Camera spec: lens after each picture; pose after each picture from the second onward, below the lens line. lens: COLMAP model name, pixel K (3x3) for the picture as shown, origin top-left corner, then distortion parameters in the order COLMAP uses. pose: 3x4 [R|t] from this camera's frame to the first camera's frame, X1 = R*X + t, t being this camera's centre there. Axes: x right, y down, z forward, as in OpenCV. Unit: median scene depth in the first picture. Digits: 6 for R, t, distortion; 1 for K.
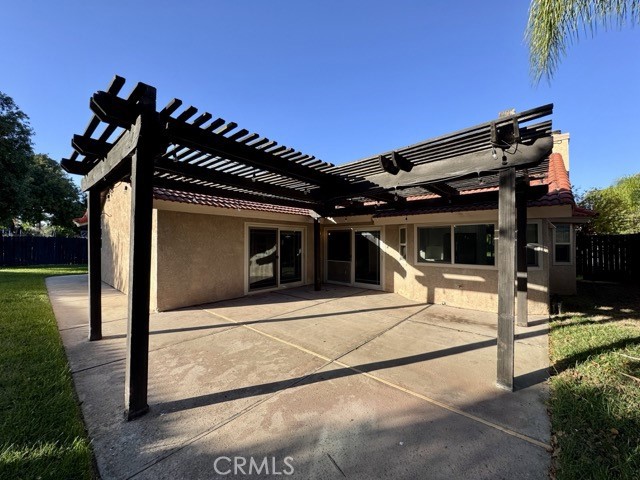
lens RADIAL K [[255.1, 0, 318.3], [0, 255.1, 241.0], [0, 0, 1]] dist [-0.002079, 0.000300]
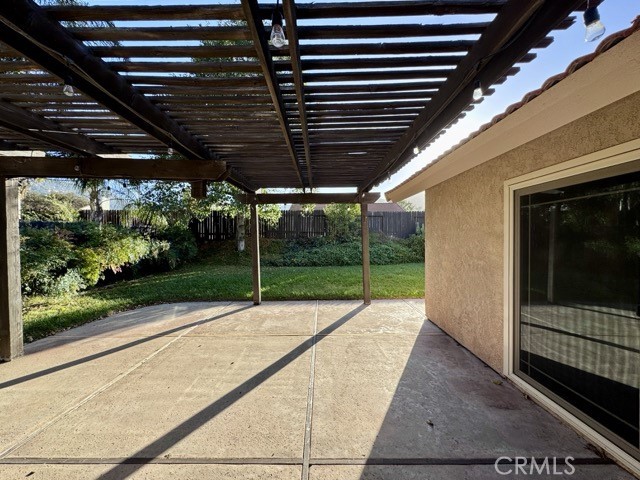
lens RADIAL K [[255.1, 0, 318.0], [0, 255.1, 240.9], [0, 0, 1]] dist [-0.002079, 0.000300]
pose [[-0.755493, 0.006388, -0.655125, 0.326382], [0.007045, 0.999974, 0.001626, 0.022520], [0.655118, -0.003387, -0.755519, 2.150129]]
